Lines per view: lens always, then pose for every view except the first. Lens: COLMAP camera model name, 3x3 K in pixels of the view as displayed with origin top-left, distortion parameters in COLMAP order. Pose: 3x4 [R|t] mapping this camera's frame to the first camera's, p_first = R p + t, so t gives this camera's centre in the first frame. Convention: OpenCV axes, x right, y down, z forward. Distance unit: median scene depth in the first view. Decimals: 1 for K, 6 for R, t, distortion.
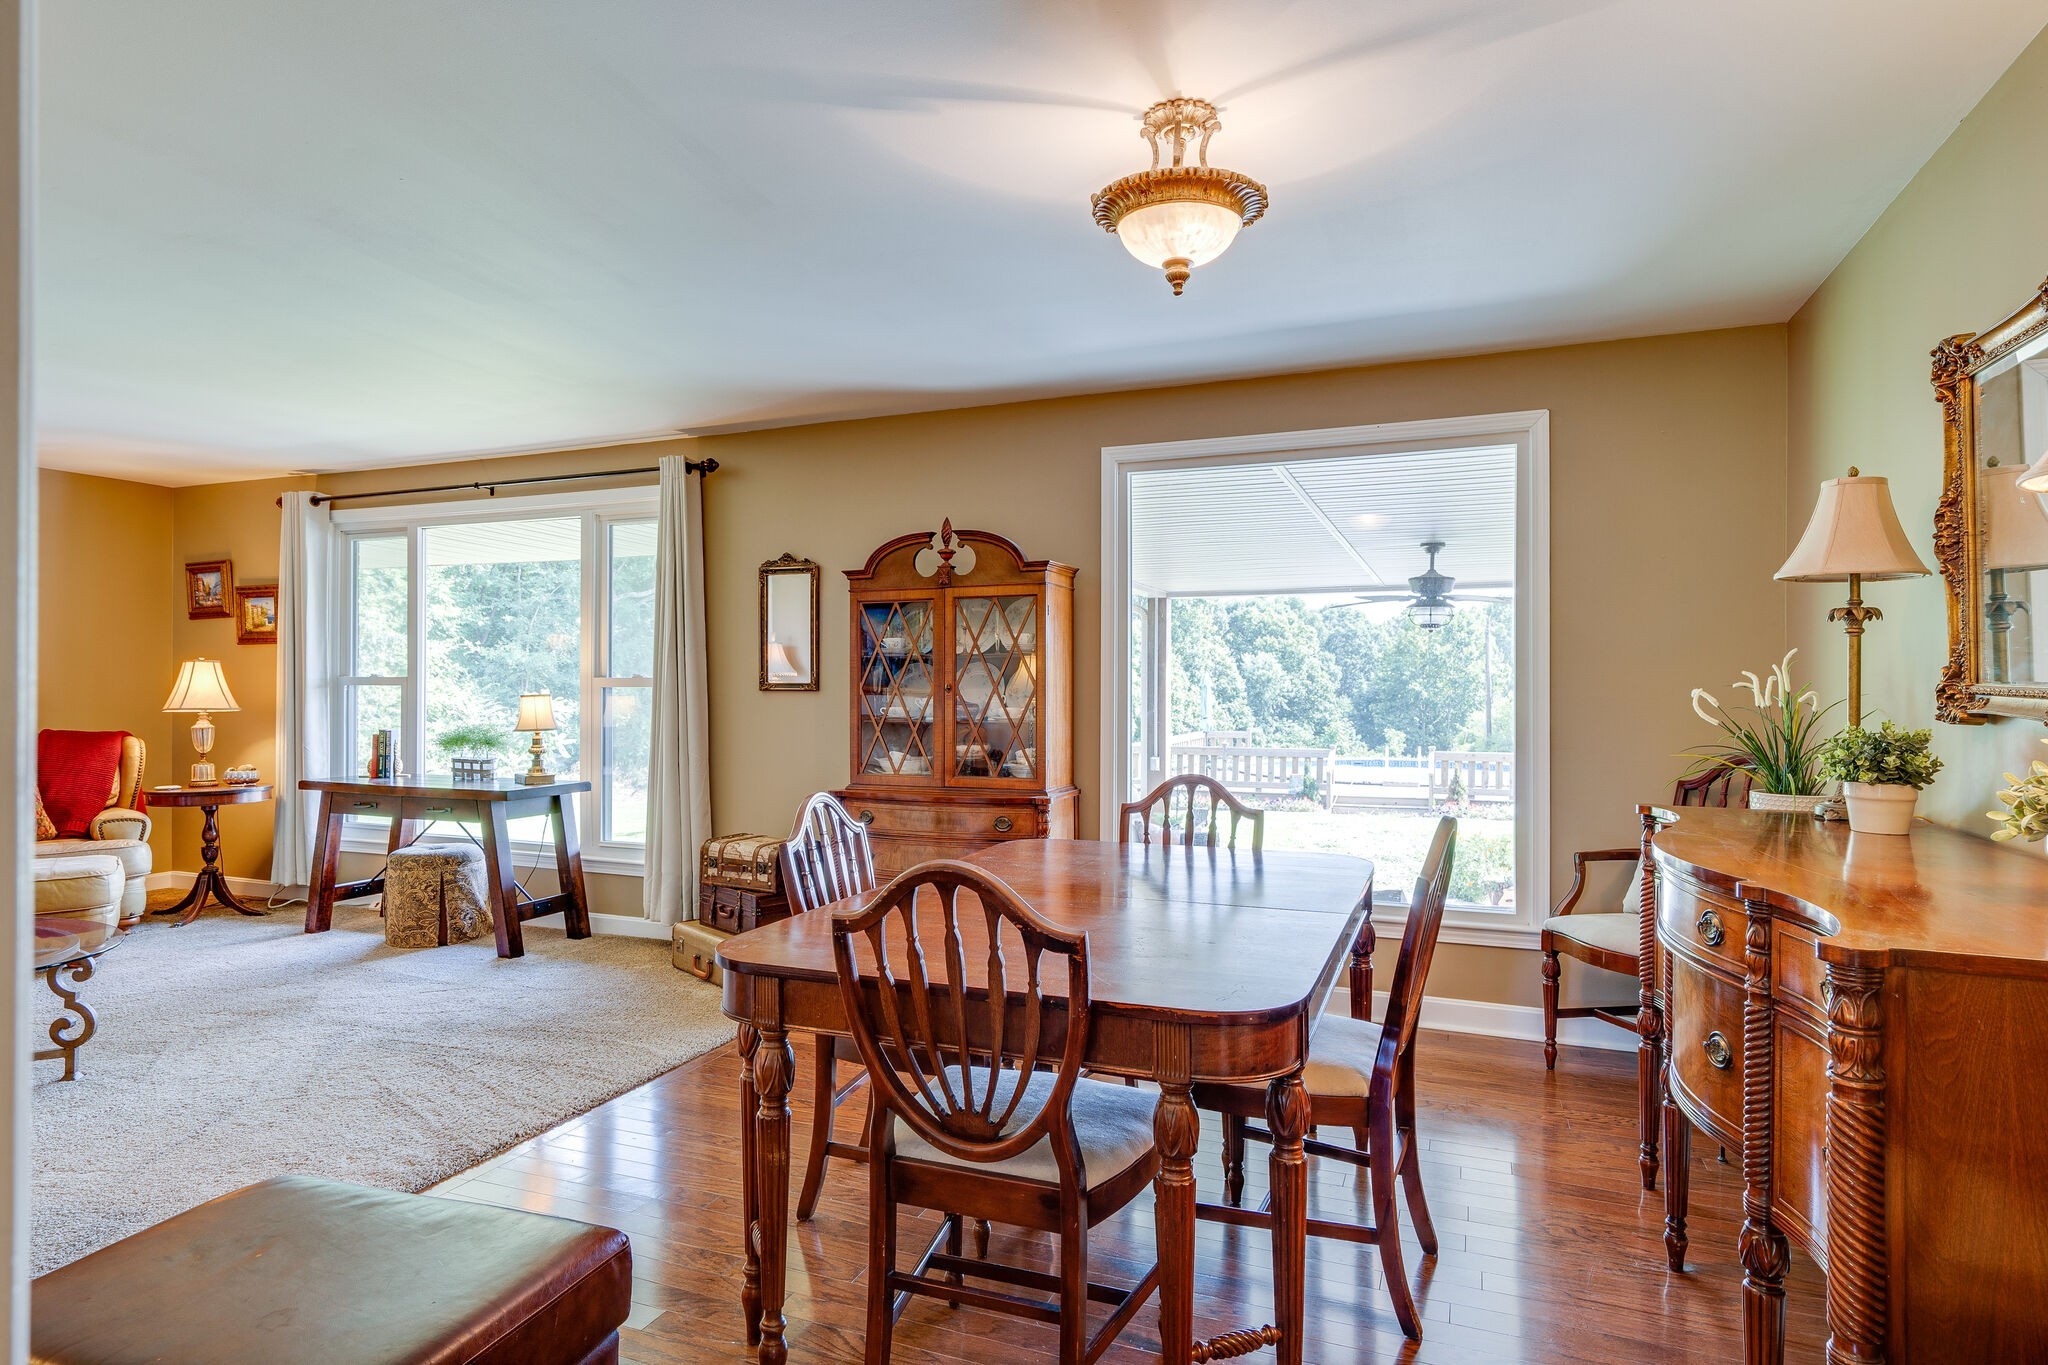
lens RADIAL K [[1127.2, 0, 1028.3], [0, 1127.2, 670.3], [0, 0, 1]] dist [0.002481, 0.000371]
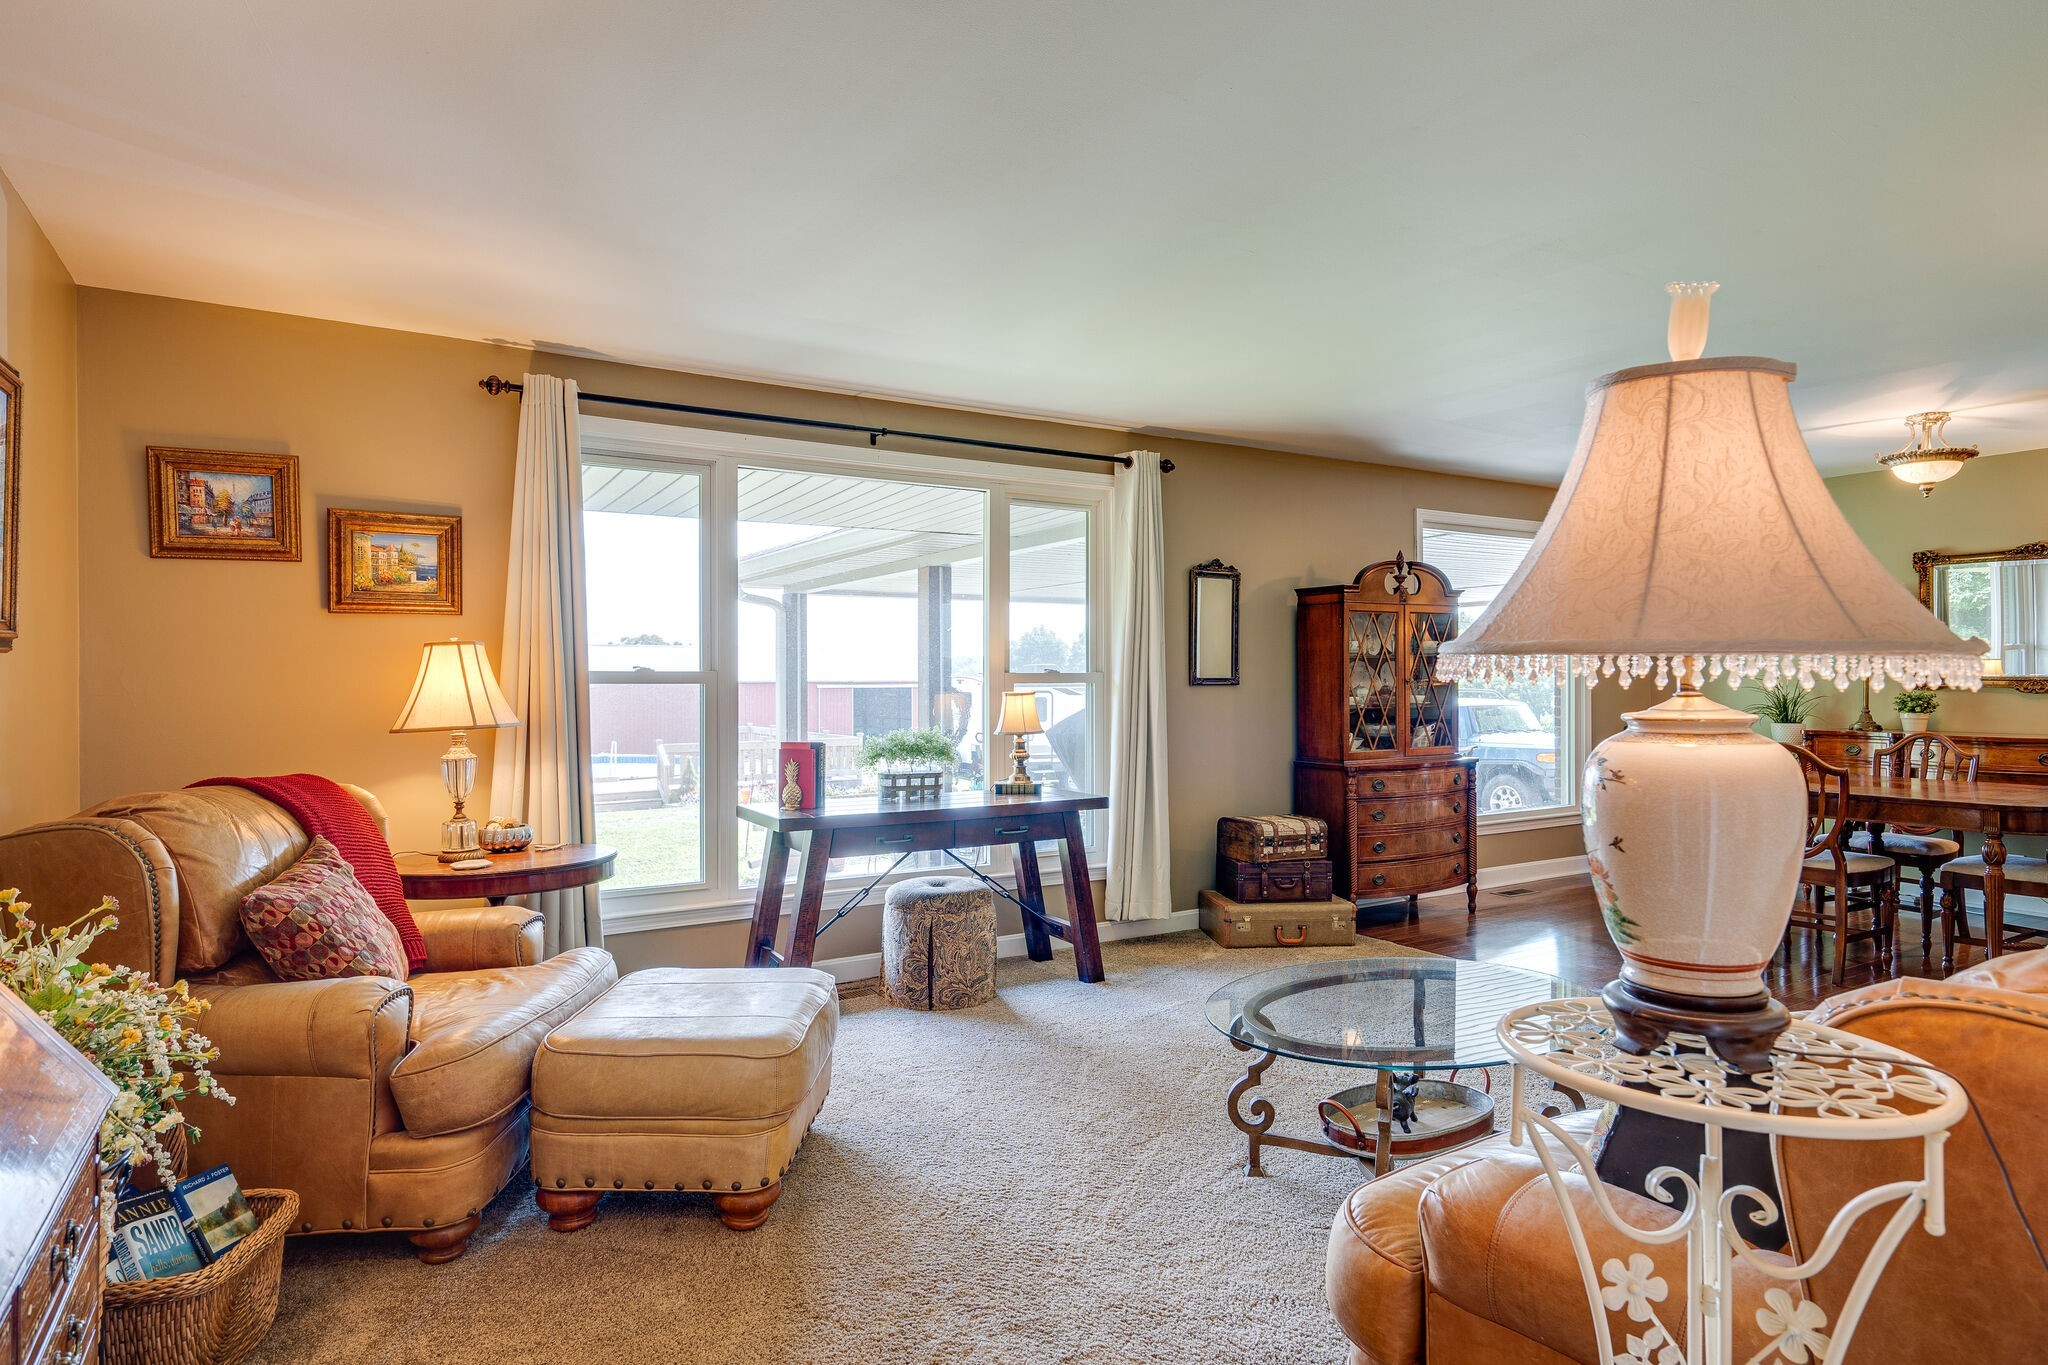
lens RADIAL K [[1127.2, 0, 1028.3], [0, 1127.2, 670.3], [0, 0, 1]] dist [0.002481, 0.000371]
pose [[0.590292, 0.003864, 0.807181, -1.188190], [-0.004427, 0.999989, -0.001549, 0.006175], [-0.807178, -0.002659, 0.590302, 0.496457]]
